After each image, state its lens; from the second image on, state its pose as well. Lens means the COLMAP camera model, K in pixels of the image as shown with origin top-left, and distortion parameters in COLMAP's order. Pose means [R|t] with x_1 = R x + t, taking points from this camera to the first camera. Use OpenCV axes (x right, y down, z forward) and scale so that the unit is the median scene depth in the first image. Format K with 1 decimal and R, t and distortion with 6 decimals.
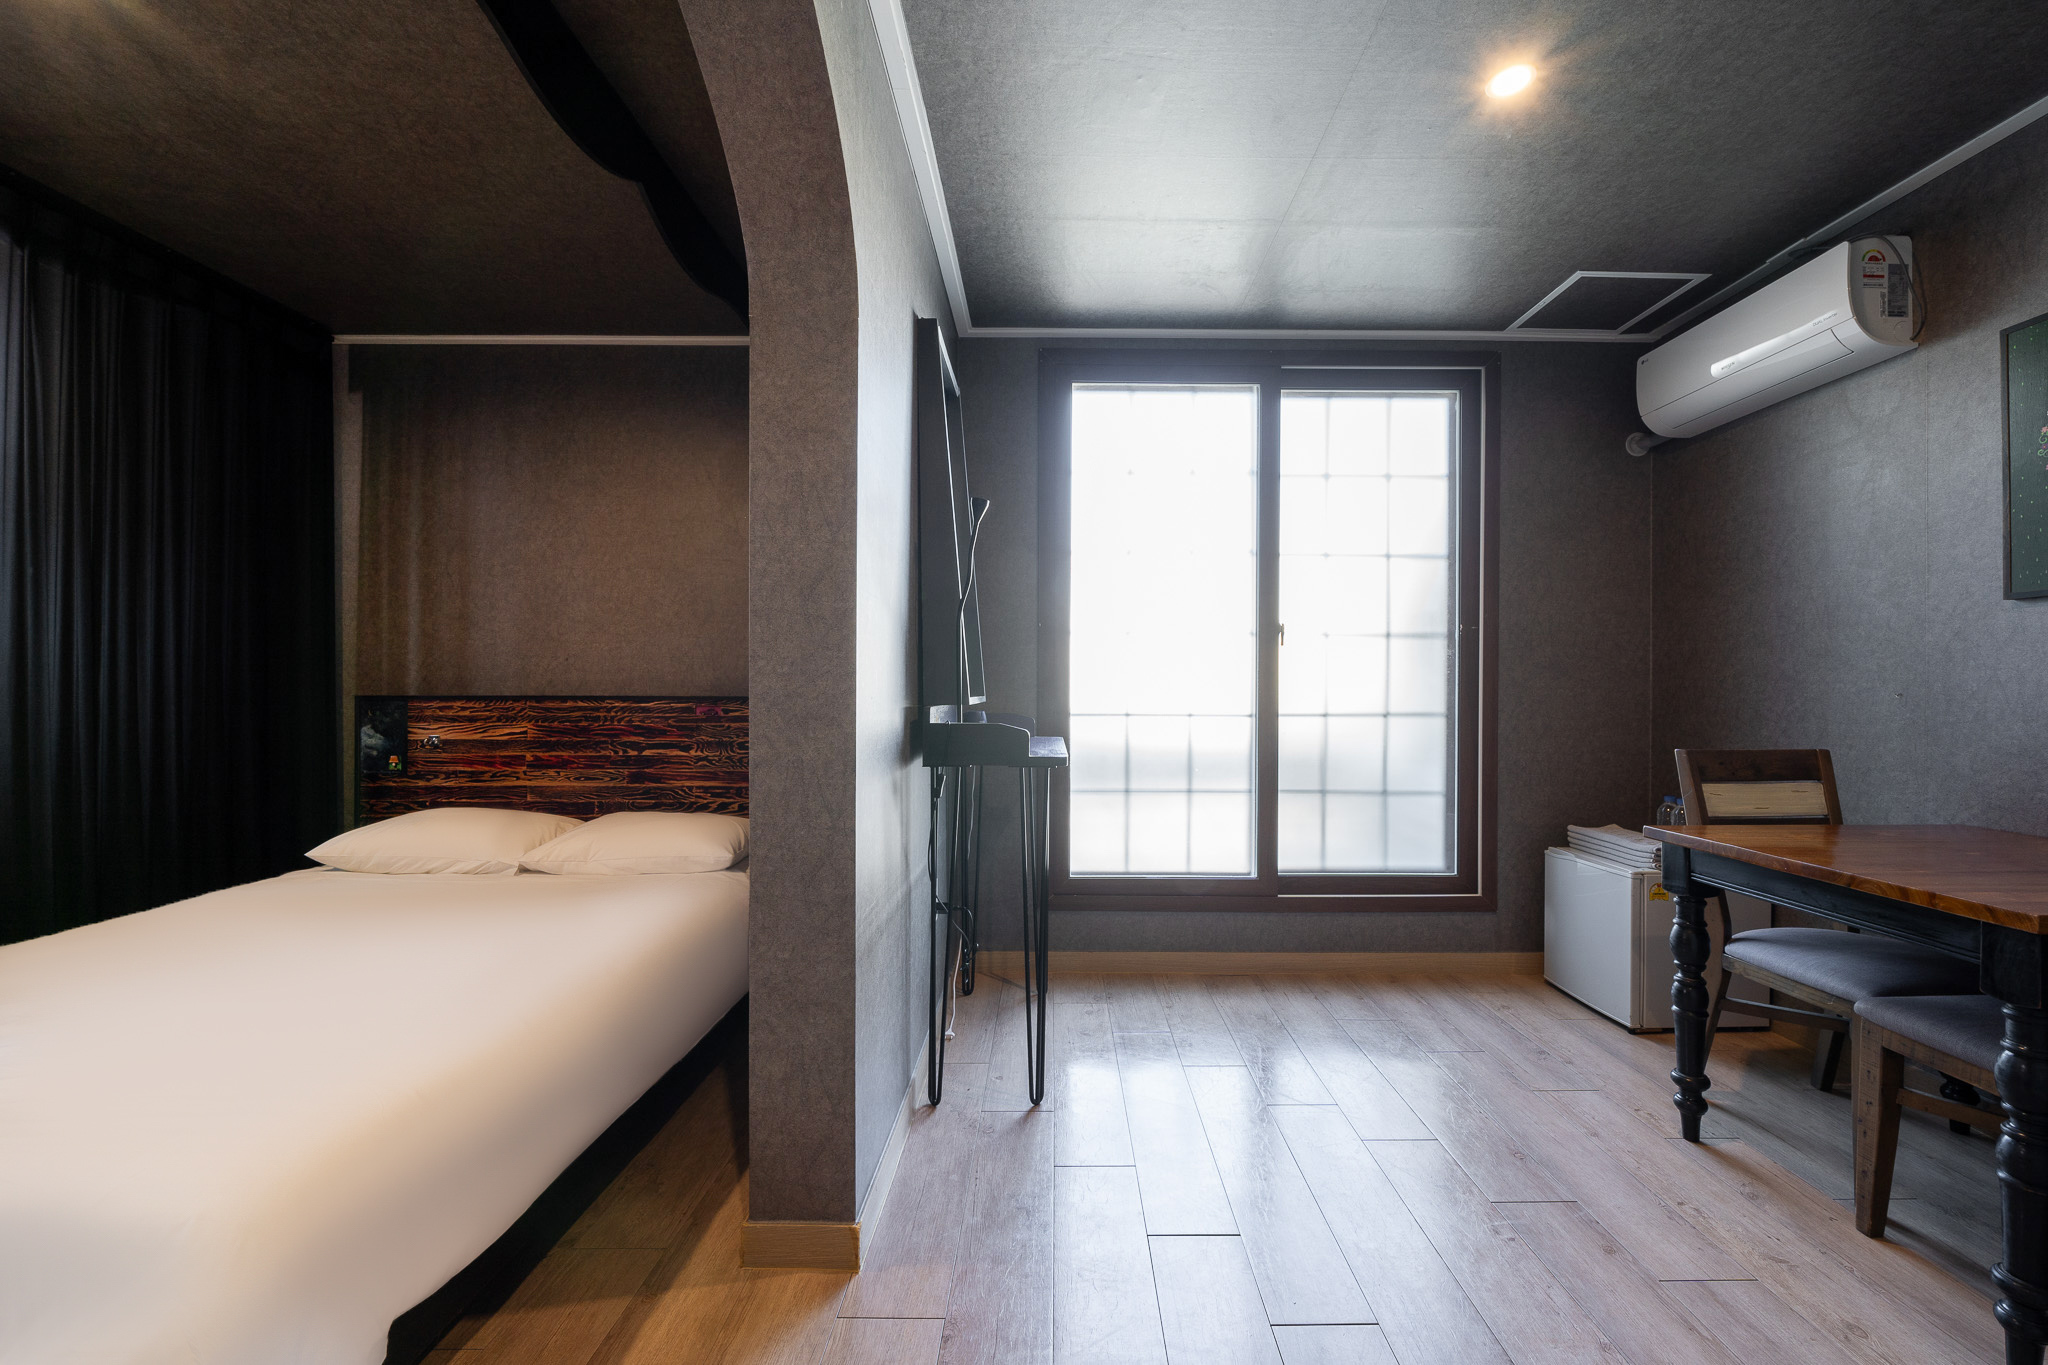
lens RADIAL K [[813.0, 0, 1028.7], [0, 813.0, 699.4], [0, 0, 1]] dist [-0.001085, -0.000229]
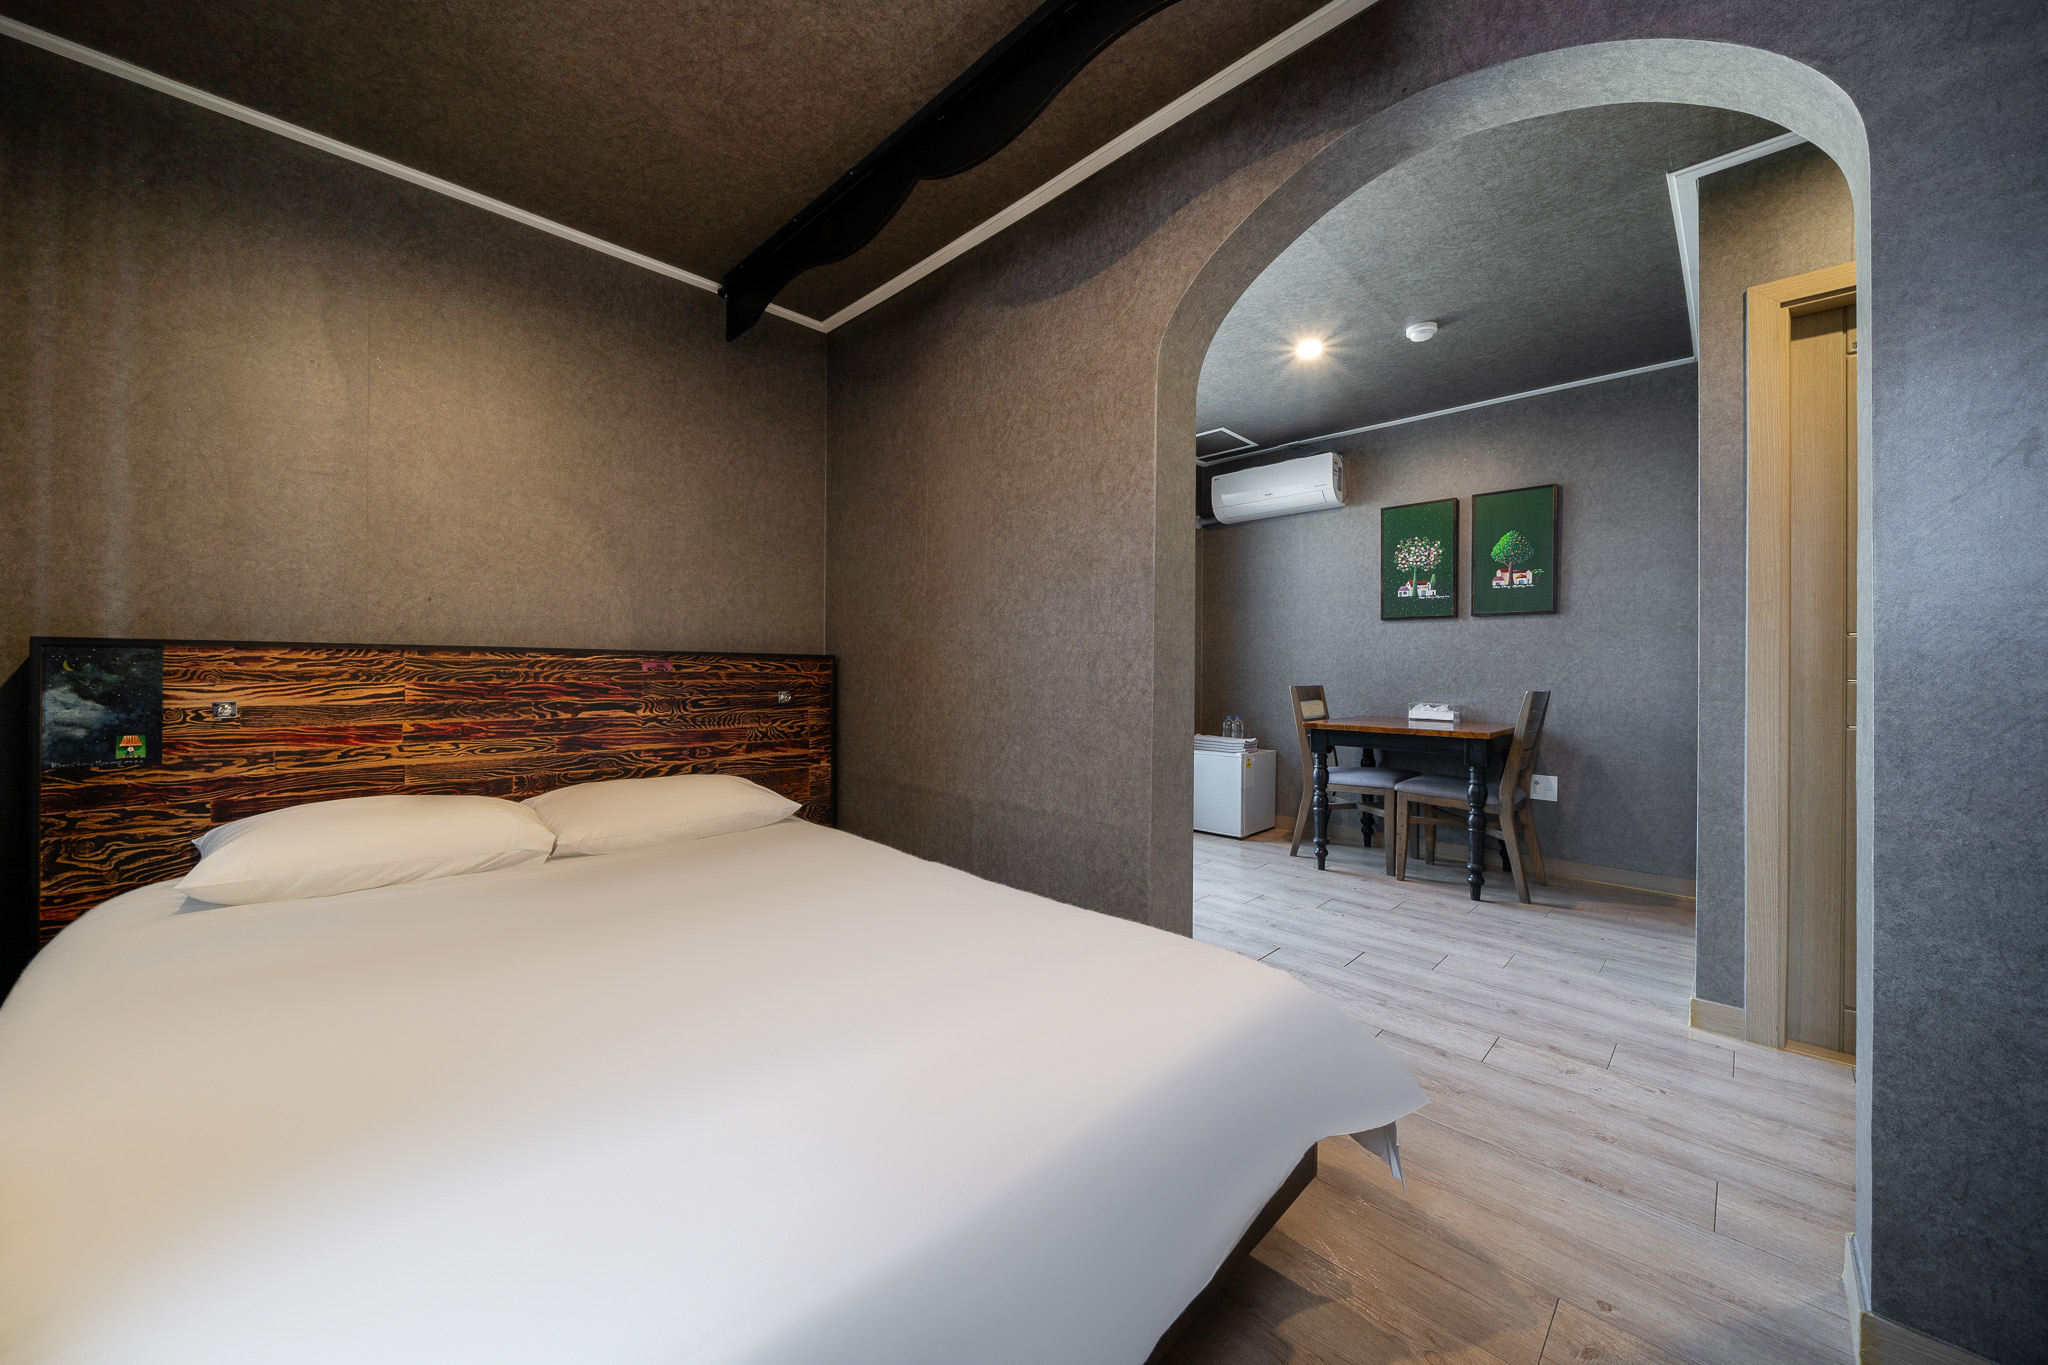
lens RADIAL K [[729.9, 0, 1028.3], [0, 729.9, 673.9], [0, 0, 1]] dist [-0.001831, -0.000176]
pose [[0.713932, -0.000402, 0.700215, -0.676678], [0.001200, 0.999999, -0.000649, 0.023279], [-0.700214, 0.001304, 0.713932, 0.119299]]
